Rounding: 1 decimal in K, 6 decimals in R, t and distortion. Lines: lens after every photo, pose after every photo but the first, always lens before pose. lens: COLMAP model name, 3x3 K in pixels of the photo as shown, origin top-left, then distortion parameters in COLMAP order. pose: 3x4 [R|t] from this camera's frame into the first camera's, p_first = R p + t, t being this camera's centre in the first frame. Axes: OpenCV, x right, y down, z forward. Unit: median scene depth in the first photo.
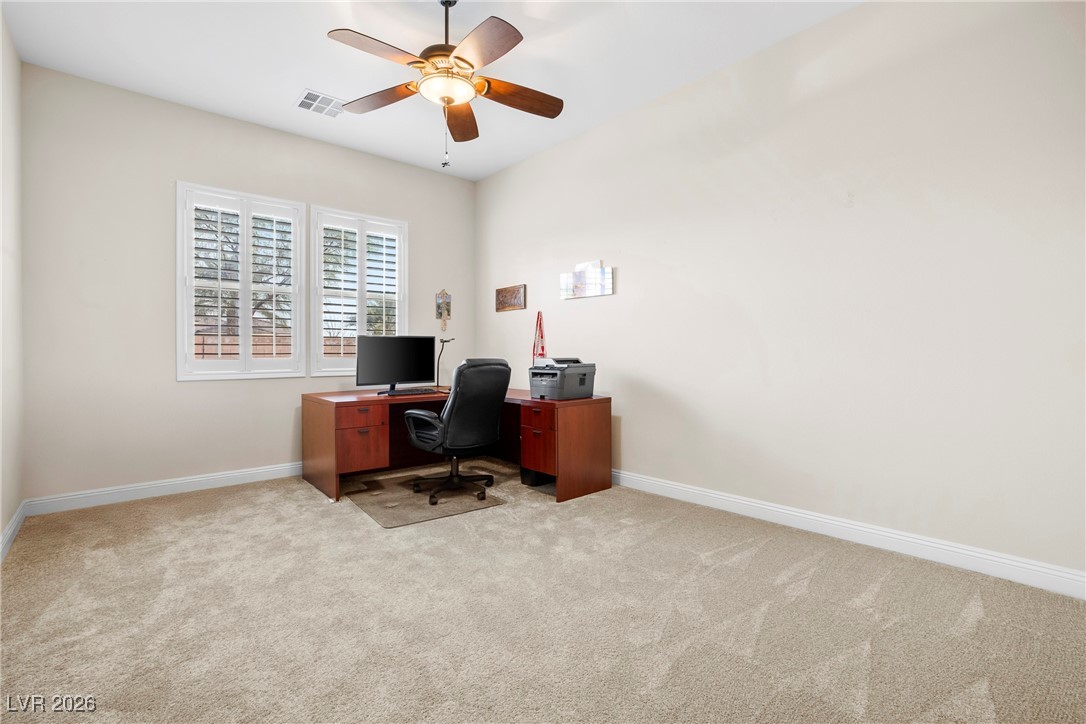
lens RADIAL K [[484.5, 0, 540.8], [0, 484.5, 358.5], [0, 0, 1]] dist [-0.004465, -0.000143]
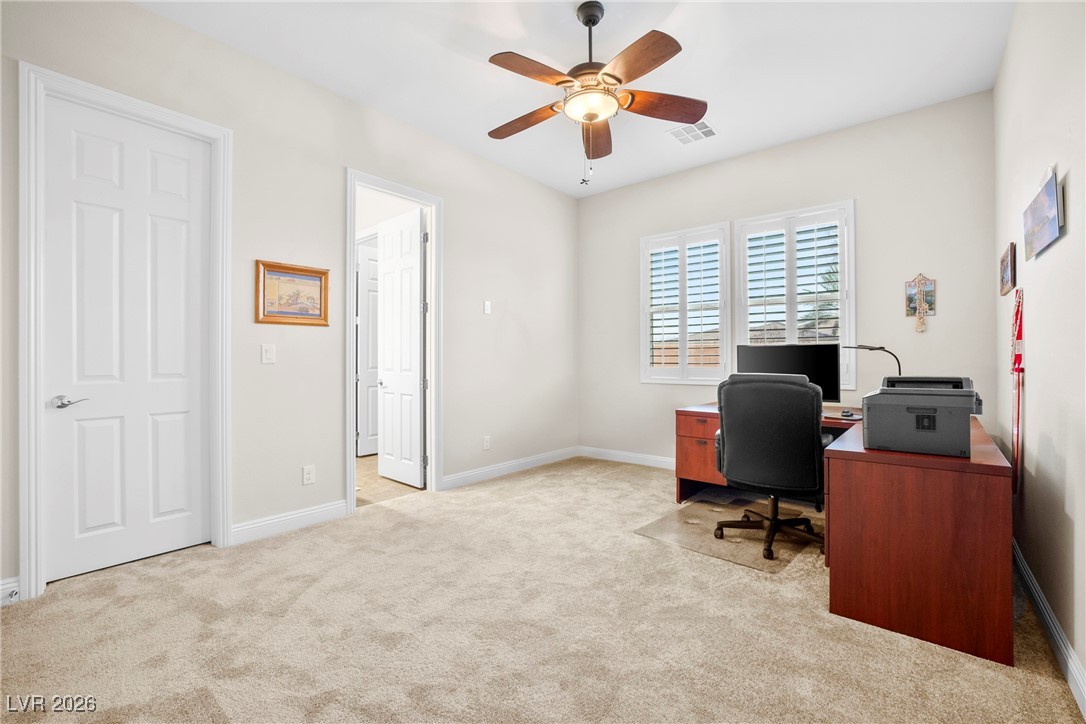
lens RADIAL K [[469.4, 0, 543.4], [0, 469.4, 353.5], [0, 0, 1]] dist [0.001707, 0.000490]
pose [[0.178150, -0.009993, -0.983953, 0.544102], [-0.014194, 0.999818, -0.012724, -0.016935], [0.983901, 0.016233, 0.177976, 0.515067]]
